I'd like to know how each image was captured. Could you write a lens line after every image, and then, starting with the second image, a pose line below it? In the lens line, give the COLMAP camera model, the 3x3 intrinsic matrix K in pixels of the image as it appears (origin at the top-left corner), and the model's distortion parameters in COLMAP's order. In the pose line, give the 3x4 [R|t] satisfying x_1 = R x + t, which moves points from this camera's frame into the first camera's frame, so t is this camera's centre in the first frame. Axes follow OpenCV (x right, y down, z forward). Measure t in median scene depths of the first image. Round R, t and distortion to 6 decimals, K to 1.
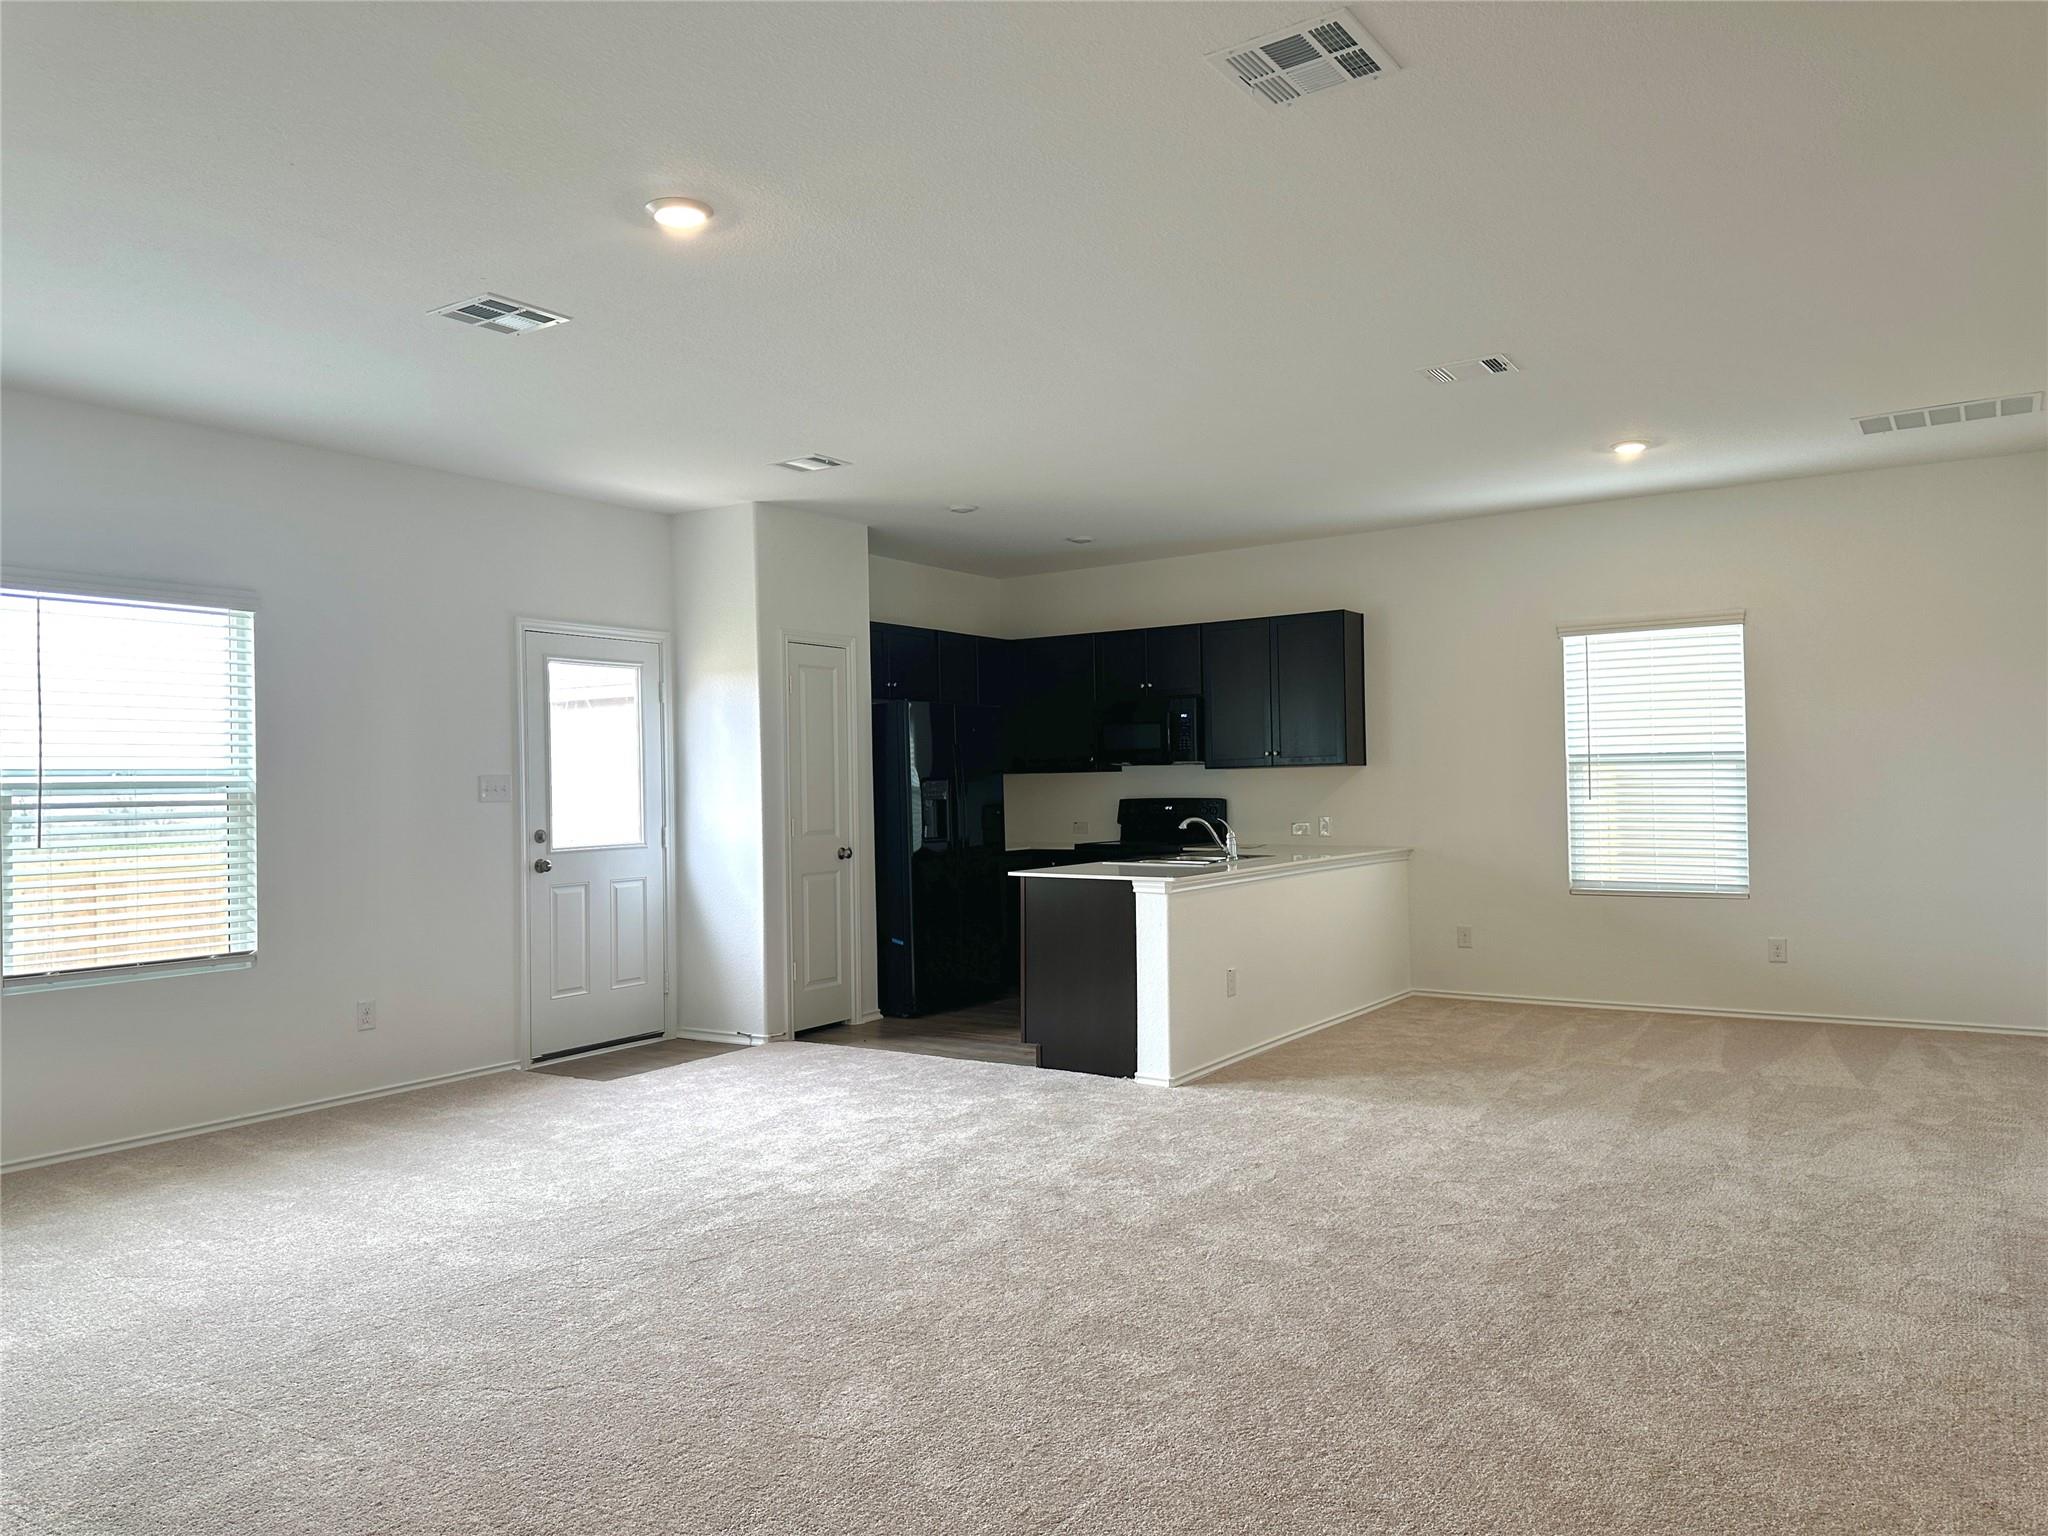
lens RADIAL K [[1446.3, 0, 1004.5], [0, 1446.3, 783.6], [0, 0, 1]] dist [0.112310, -0.000205]
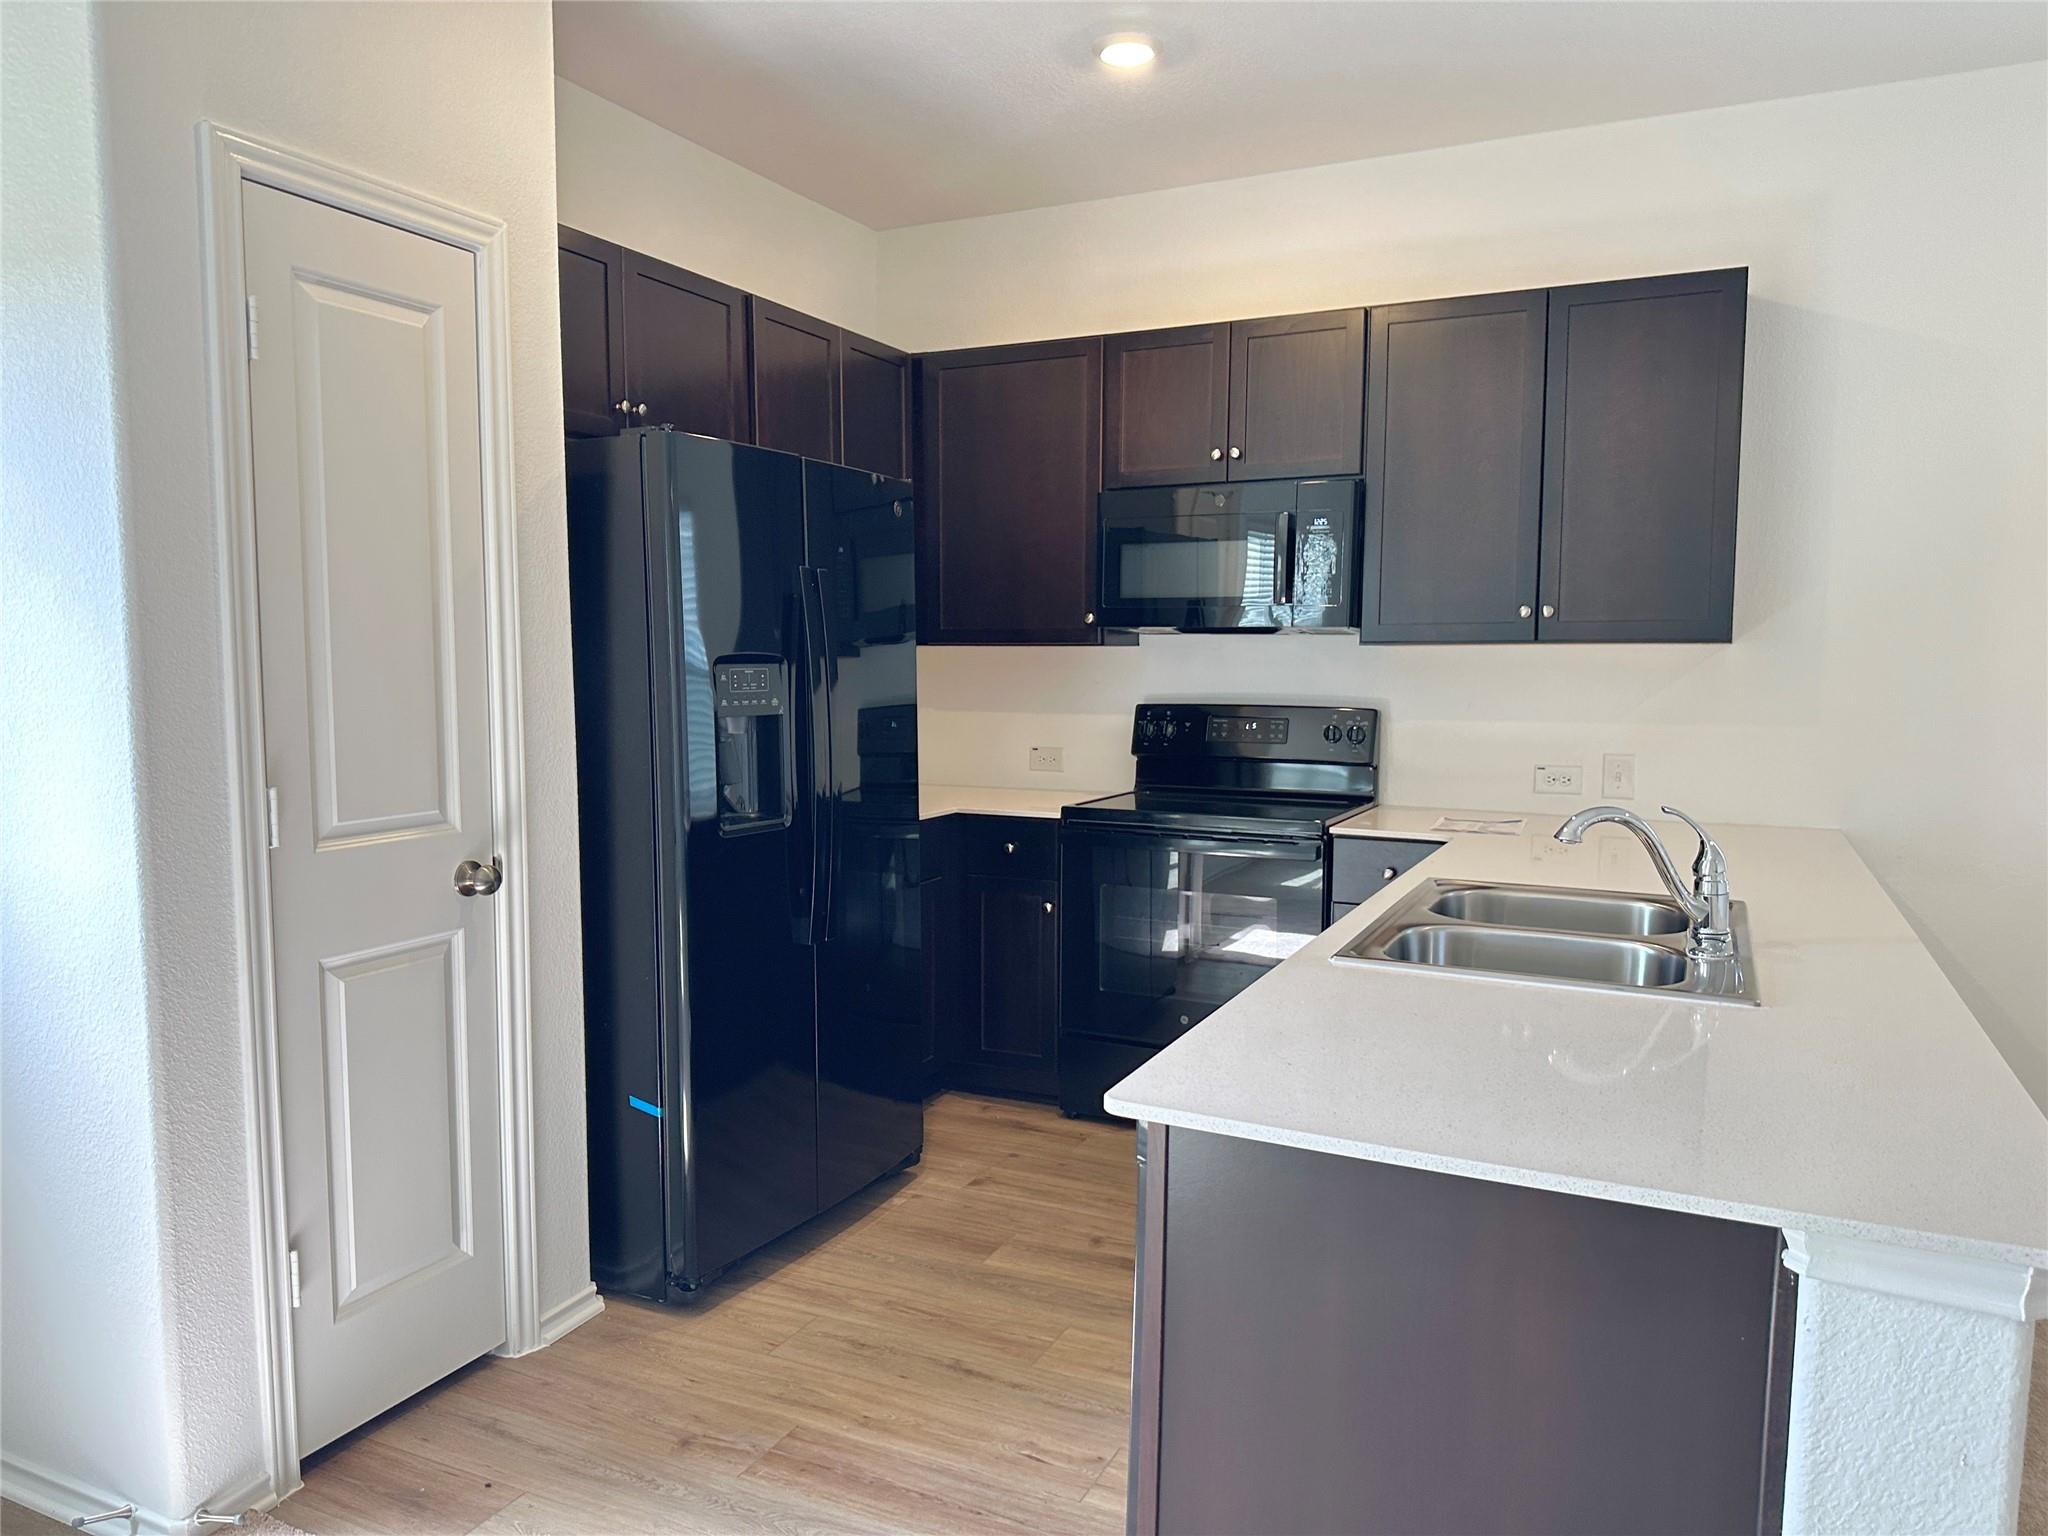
lens RADIAL K [[1450.6, 0, 1013.8], [0, 1450.6, 784.5], [0, 0, 1]] dist [0.066155, -0.056277]
pose [[0.988270, 0.007460, 0.152536, -0.039296], [-0.021426, 0.995700, 0.090120, -0.006037], [-0.151208, -0.092331, 0.984180, 0.638794]]
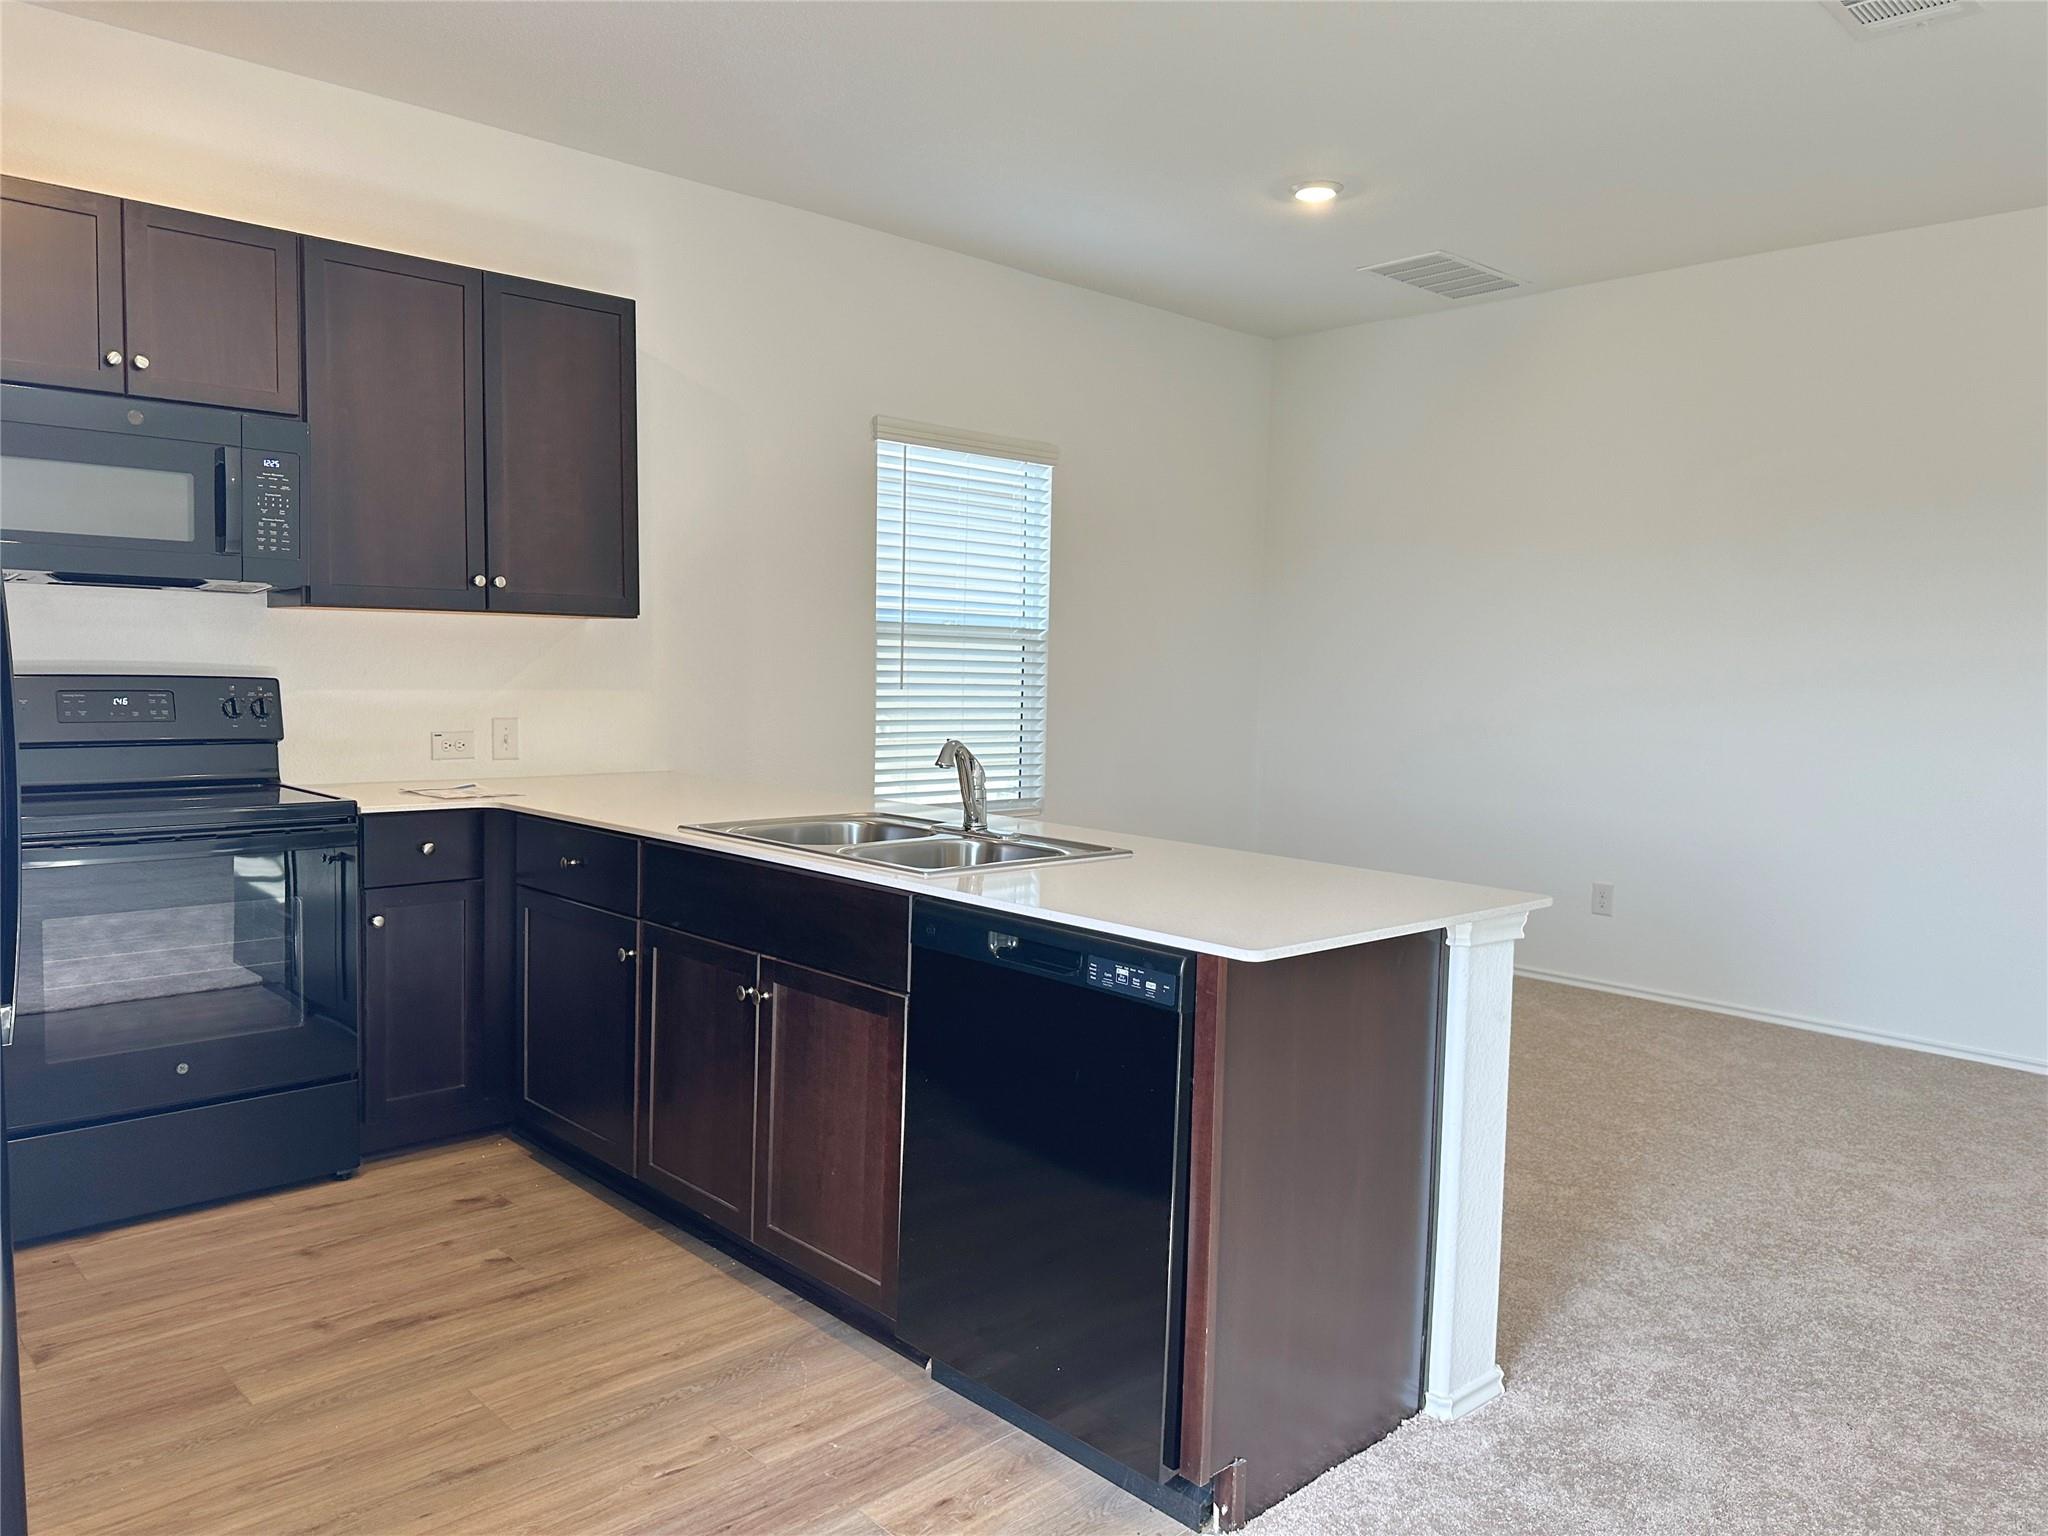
lens RADIAL K [[1441.4, 0, 1037.0], [0, 1441.4, 766.6], [0, 0, 1]] dist [0.052652, -0.058044]
pose [[0.199253, -0.051115, 0.978614, -0.243252], [-0.025681, 0.998023, 0.057358, 0.006570], [-0.979612, -0.036561, 0.197546, 0.806067]]
